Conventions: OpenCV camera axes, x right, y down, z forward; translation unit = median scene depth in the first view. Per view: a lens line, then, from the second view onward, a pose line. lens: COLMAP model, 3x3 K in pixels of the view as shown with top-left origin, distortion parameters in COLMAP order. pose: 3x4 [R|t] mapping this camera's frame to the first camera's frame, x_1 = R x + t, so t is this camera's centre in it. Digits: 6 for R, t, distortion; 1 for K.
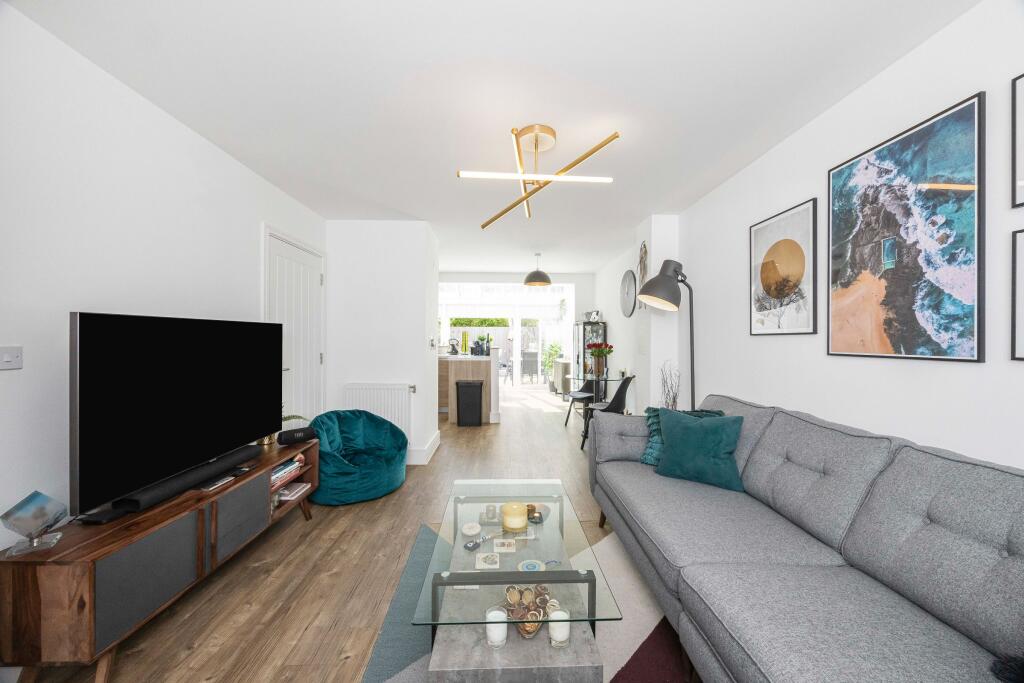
lens RADIAL K [[387.8, 0, 513.5], [0, 387.8, 341.8], [0, 0, 1]] dist [0.002218, 0.000144]
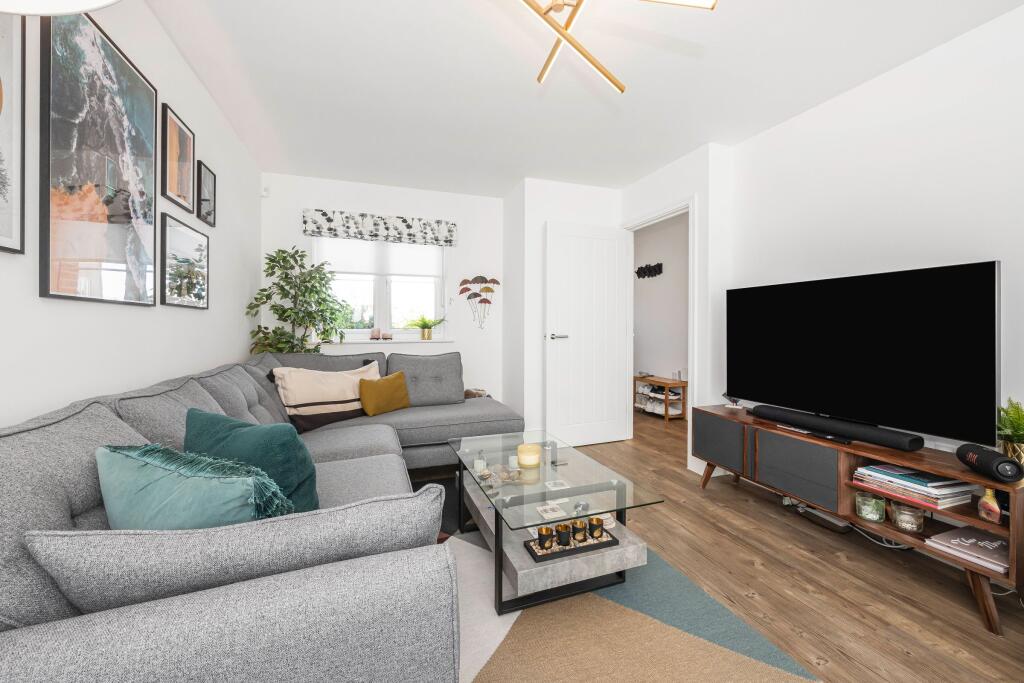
lens RADIAL K [[390.1, 0, 516.4], [0, 390.1, 322.5], [0, 0, 1]] dist [-0.000993, 0.000118]
pose [[-0.948773, -0.008066, -0.315855, 0.365408], [-0.007702, 0.999967, -0.002399, 0.073303], [0.315864, 0.000157, -0.948805, 1.900130]]
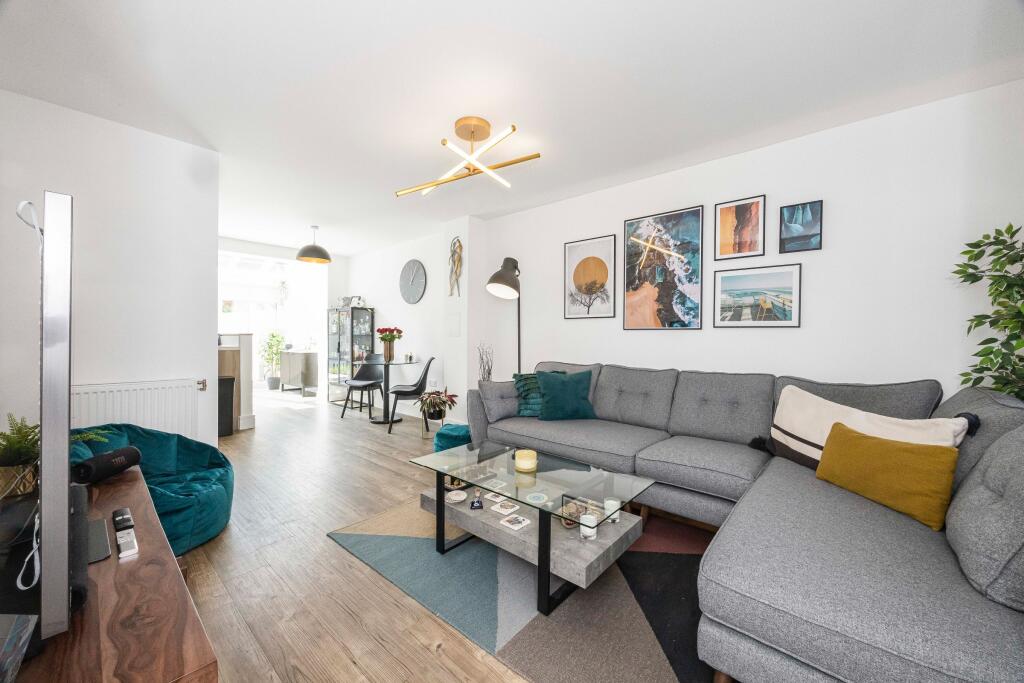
lens RADIAL K [[387.8, 0, 513.5], [0, 387.8, 341.8], [0, 0, 1]] dist [0.002218, 0.000144]
pose [[0.683596, -0.010951, 0.729778, -0.817202], [-0.000057, 0.999887, 0.015059, 0.066054], [-0.729860, -0.010336, 0.683518, 0.210552]]
